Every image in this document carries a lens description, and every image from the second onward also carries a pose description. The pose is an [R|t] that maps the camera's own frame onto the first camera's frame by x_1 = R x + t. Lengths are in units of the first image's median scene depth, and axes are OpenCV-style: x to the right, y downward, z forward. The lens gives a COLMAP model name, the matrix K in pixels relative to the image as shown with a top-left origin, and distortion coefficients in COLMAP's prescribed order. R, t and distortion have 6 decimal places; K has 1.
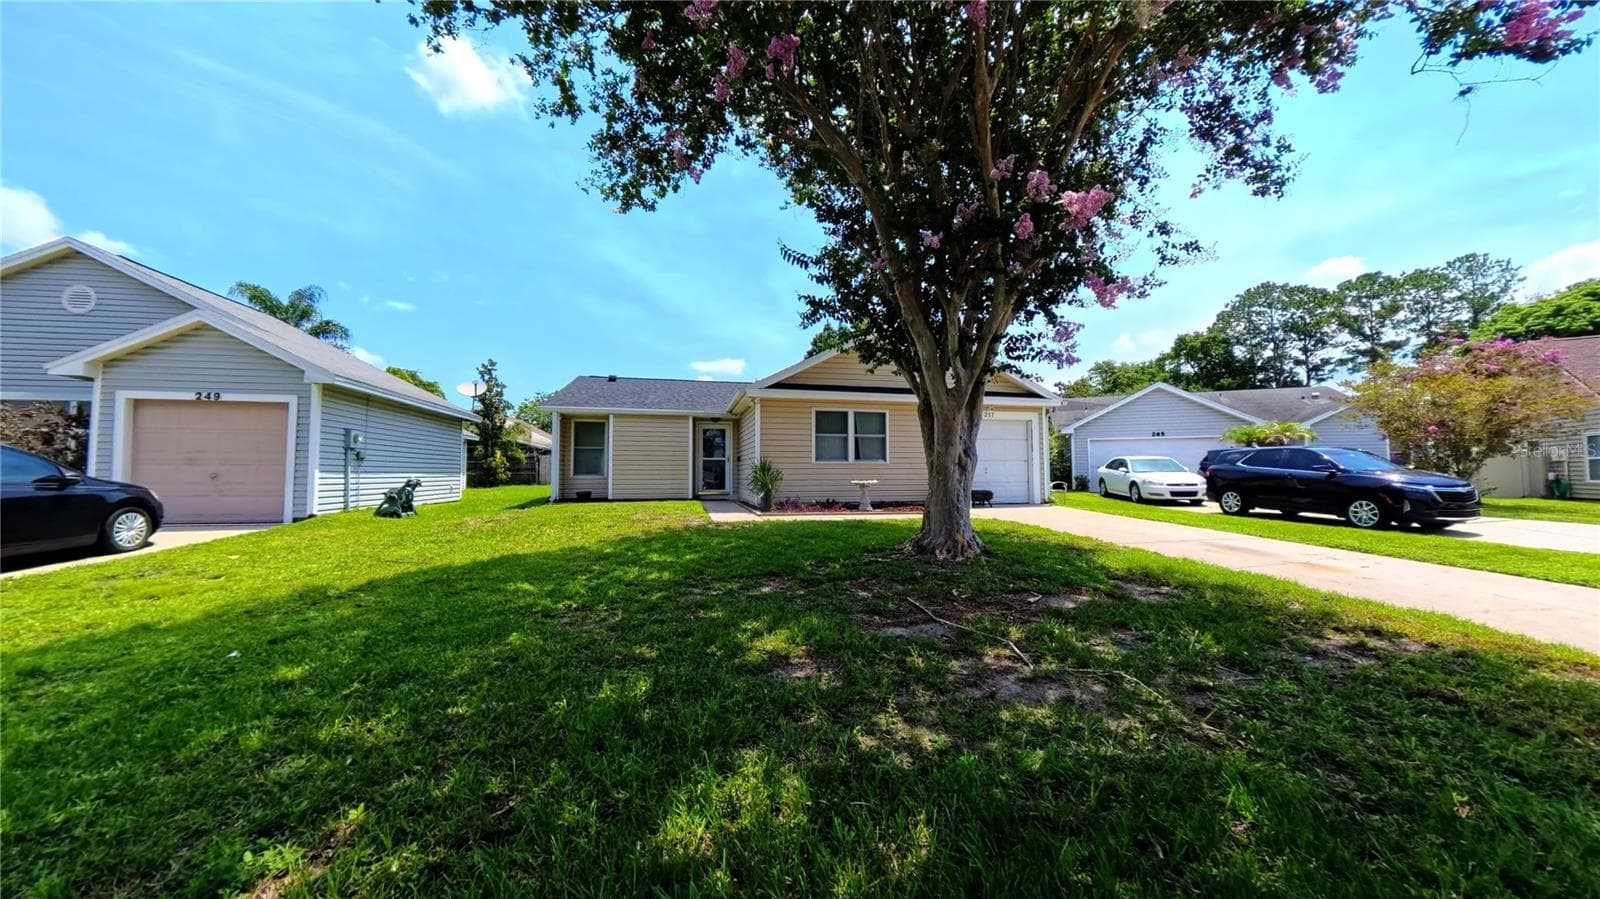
lens RADIAL K [[512.9, 0, 800.0], [0, 512.9, 449.5], [0, 0, 1]] dist [-0.015932, -0.000976]
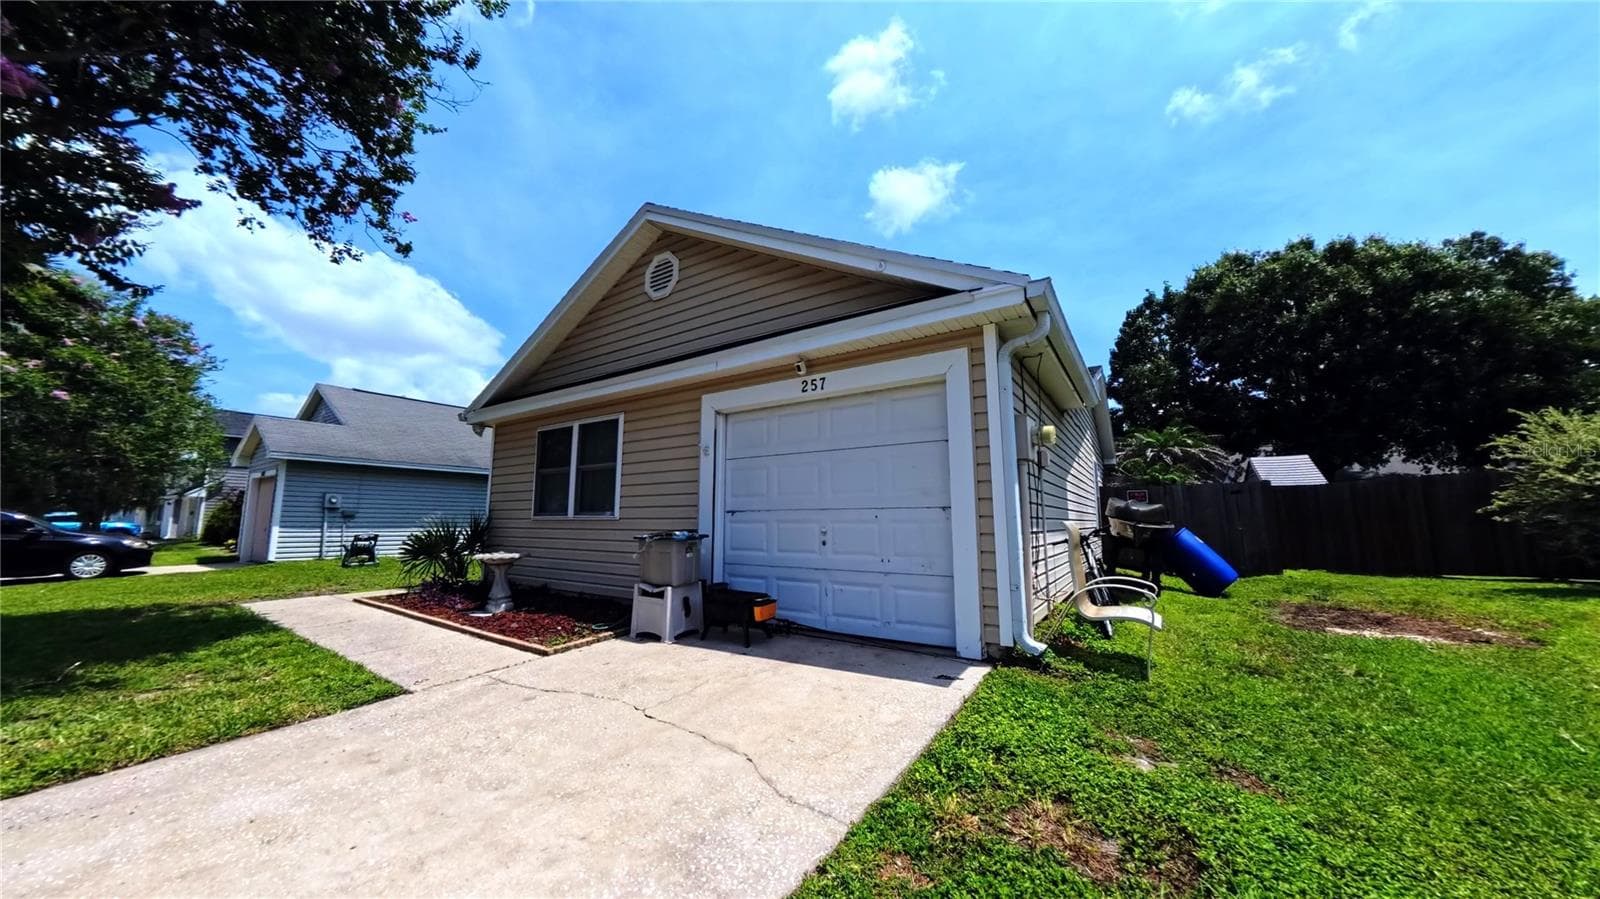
lens RADIAL K [[512.9, 0, 800.0], [0, 512.9, 449.5], [0, 0, 1]] dist [-0.015932, -0.000976]
pose [[0.693936, -0.098246, -0.713303, 0.667517], [0.033174, 0.993958, -0.104629, 0.018950], [0.719272, 0.048943, 0.693002, 0.793225]]
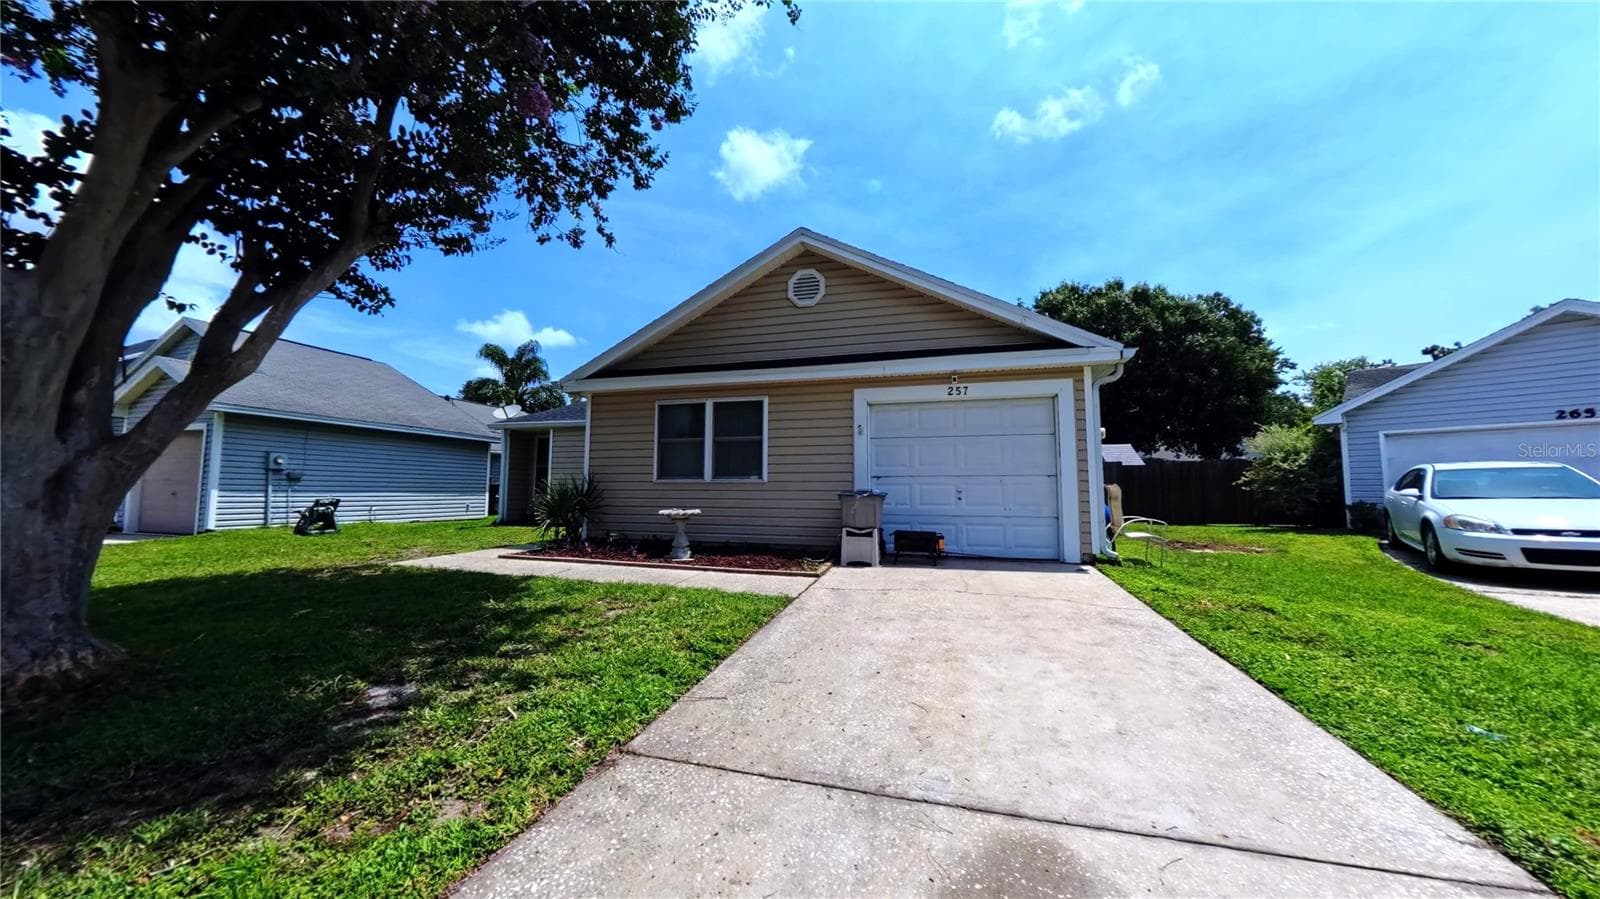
lens RADIAL K [[512.9, 0, 800.0], [0, 512.9, 449.5], [0, 0, 1]] dist [-0.015932, -0.000976]
pose [[0.879280, -0.033644, -0.475116, 0.512203], [0.017049, 0.999086, -0.039196, 0.013782], [0.476000, 0.026364, 0.879050, 0.482176]]
